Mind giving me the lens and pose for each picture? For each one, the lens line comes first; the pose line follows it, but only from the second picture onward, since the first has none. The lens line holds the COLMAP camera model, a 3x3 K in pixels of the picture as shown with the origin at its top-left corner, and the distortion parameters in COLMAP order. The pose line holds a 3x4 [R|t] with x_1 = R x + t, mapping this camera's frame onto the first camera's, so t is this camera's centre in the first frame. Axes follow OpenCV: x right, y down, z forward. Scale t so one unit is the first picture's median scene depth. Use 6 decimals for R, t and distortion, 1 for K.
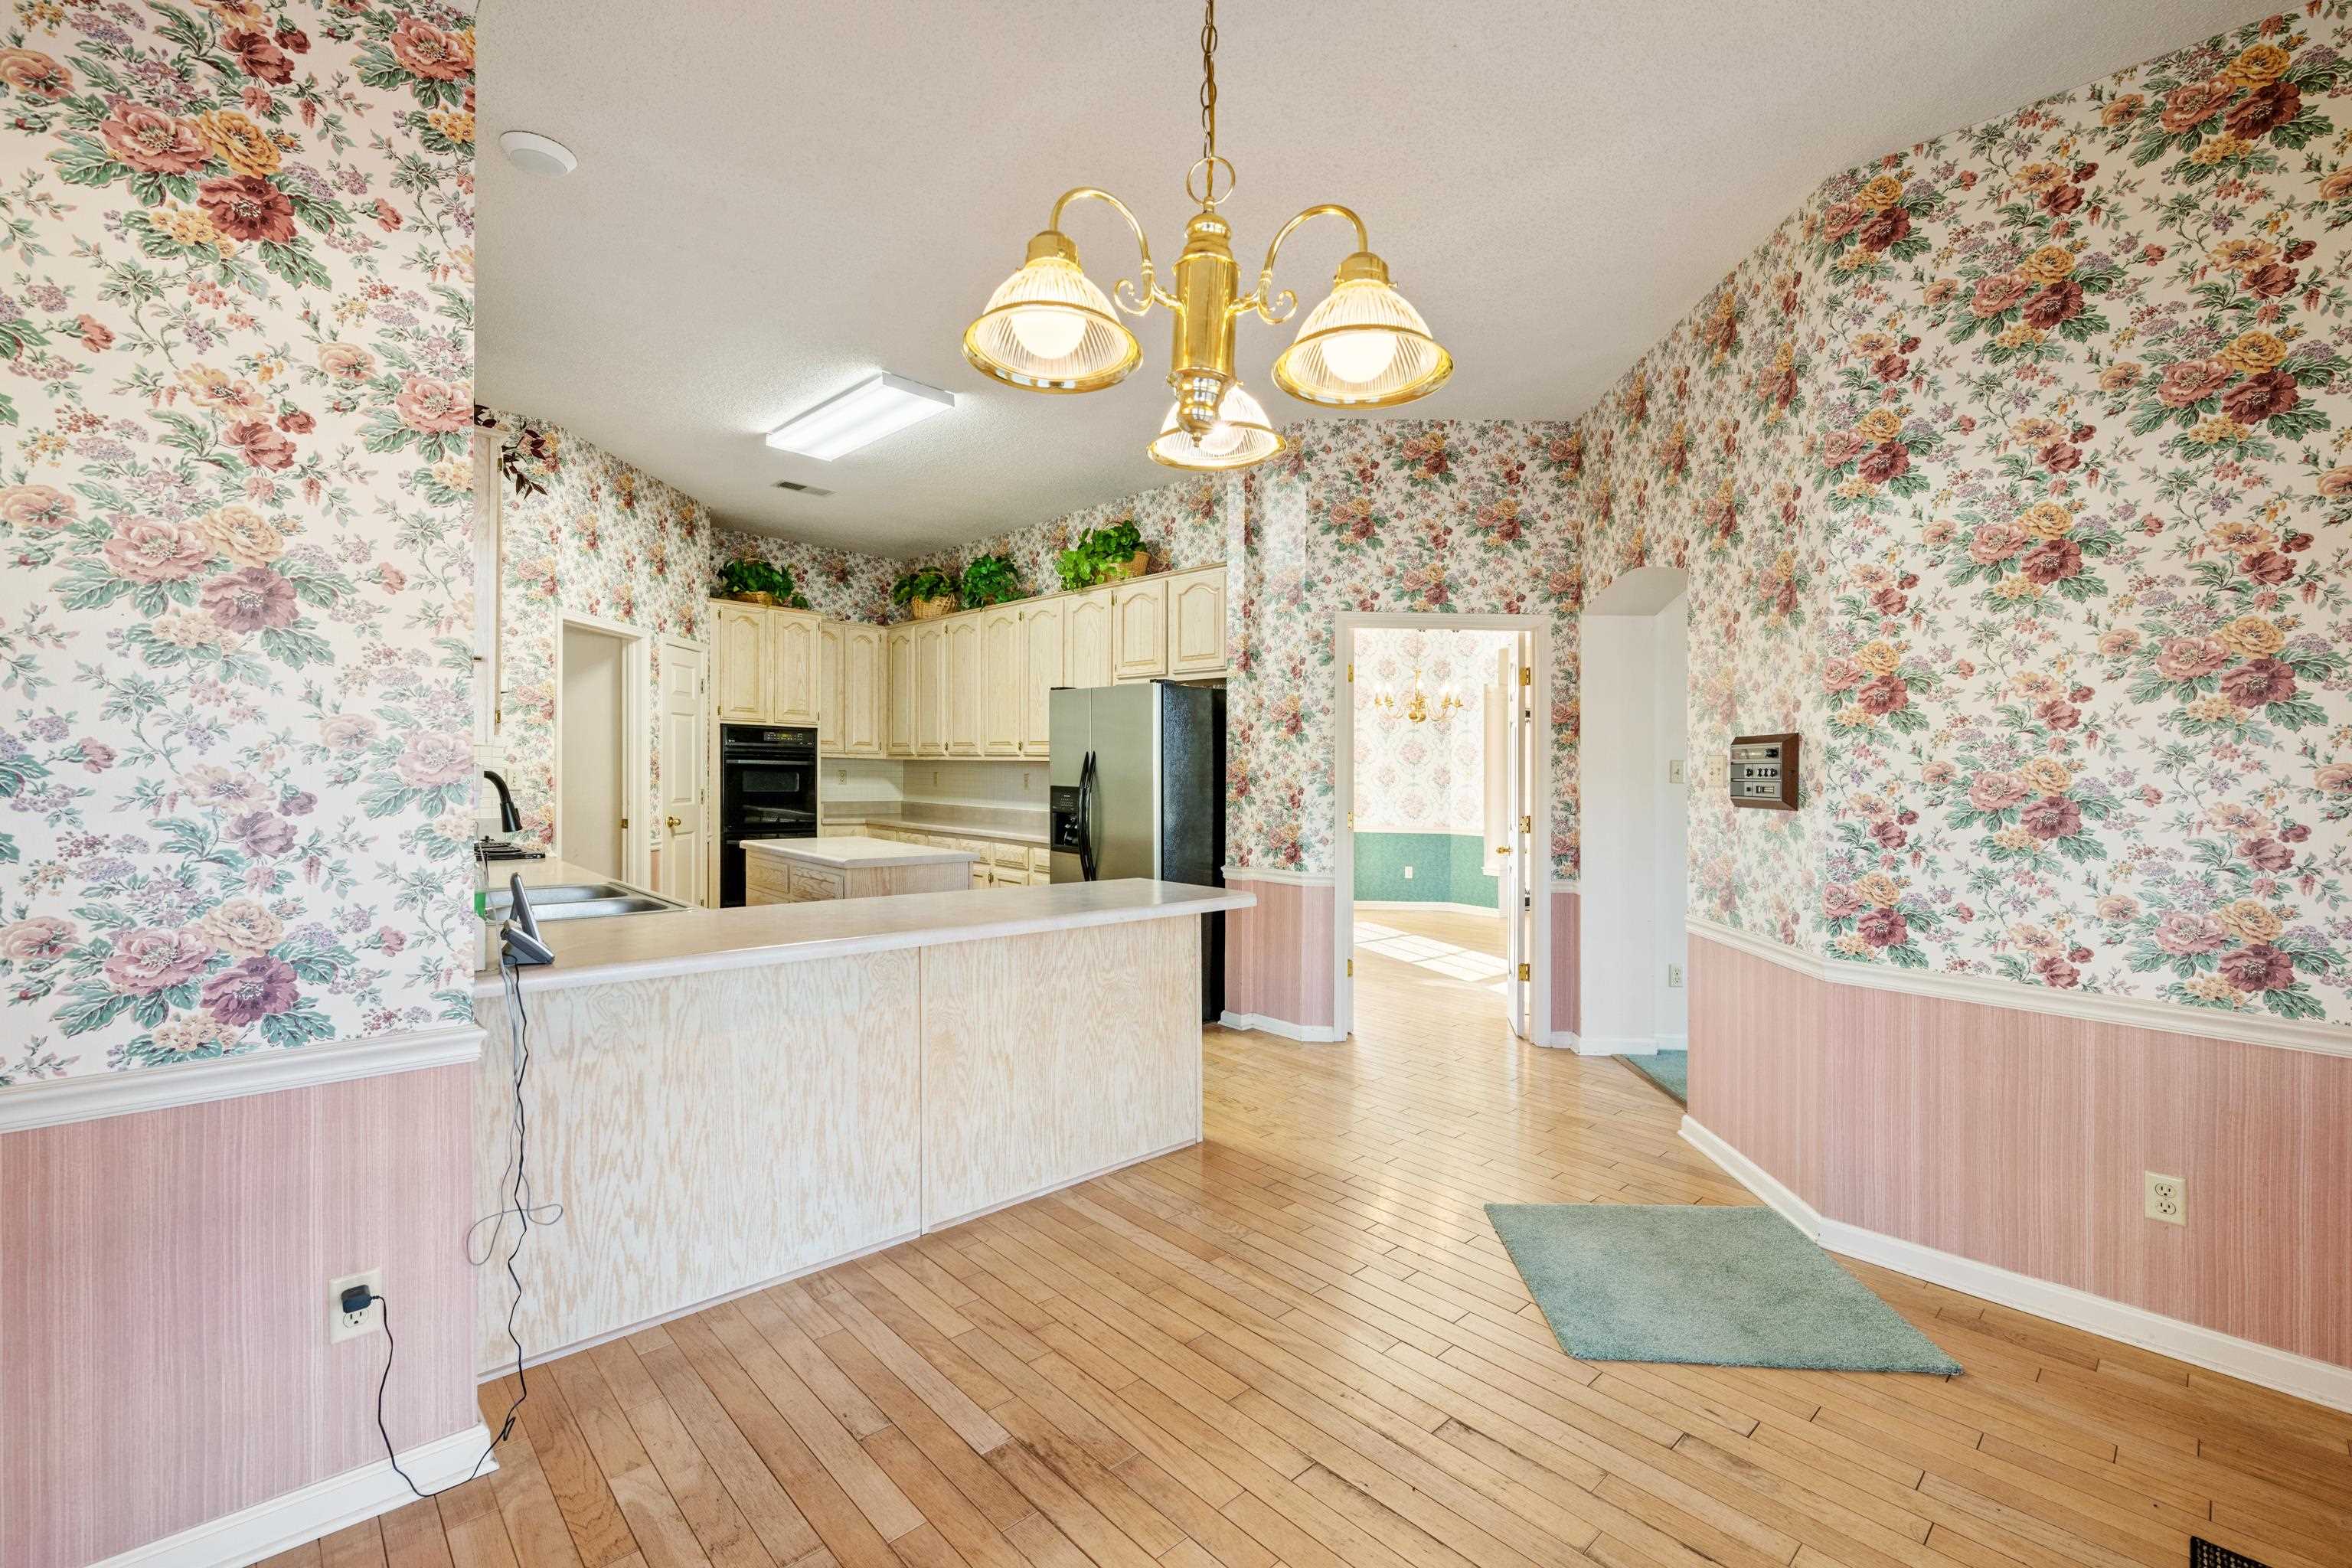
lens RADIAL K [[1002.4, 0, 1151.0], [0, 1002.4, 748.4], [0, 0, 1]] dist [-0.002043, -0.000267]
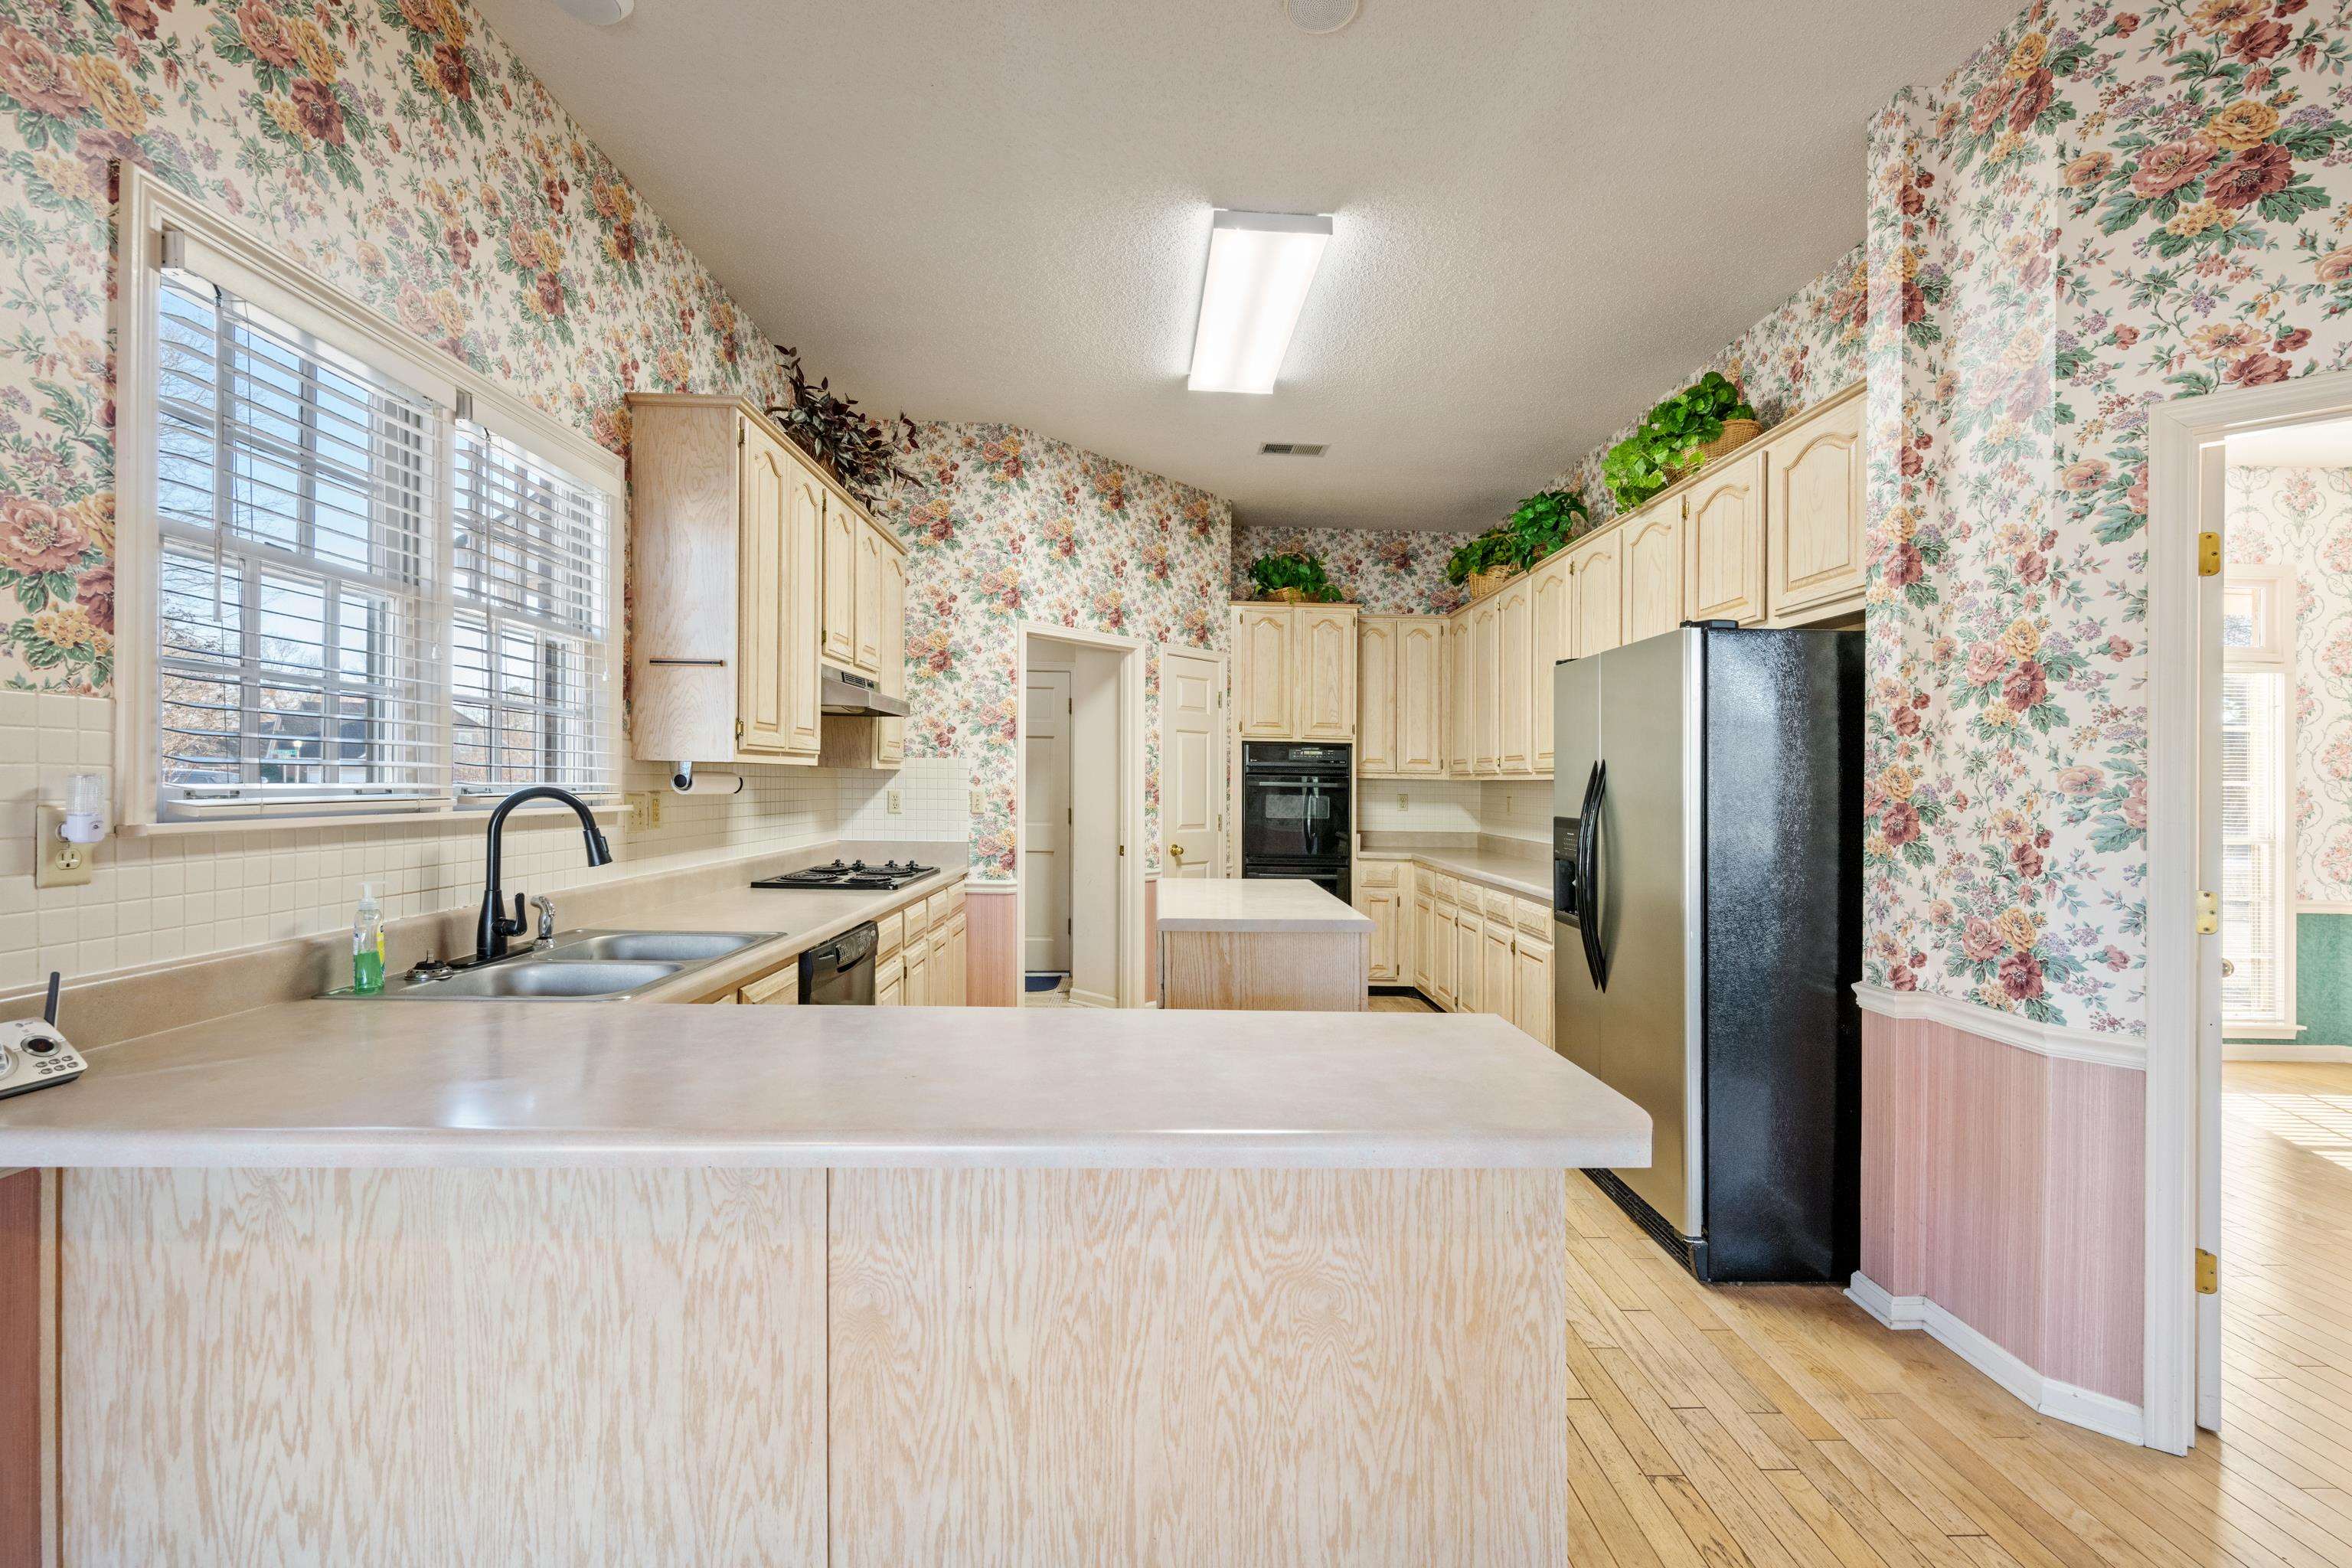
lens RADIAL K [[992.8, 0, 1178.7], [0, 992.8, 786.6], [0, 0, 1]] dist [-0.000971, 0.000593]
pose [[0.766974, -0.004625, -0.641662, 0.131986], [0.012596, 0.999890, 0.007848, 0.011514], [0.641555, -0.014101, 0.766948, 0.407094]]
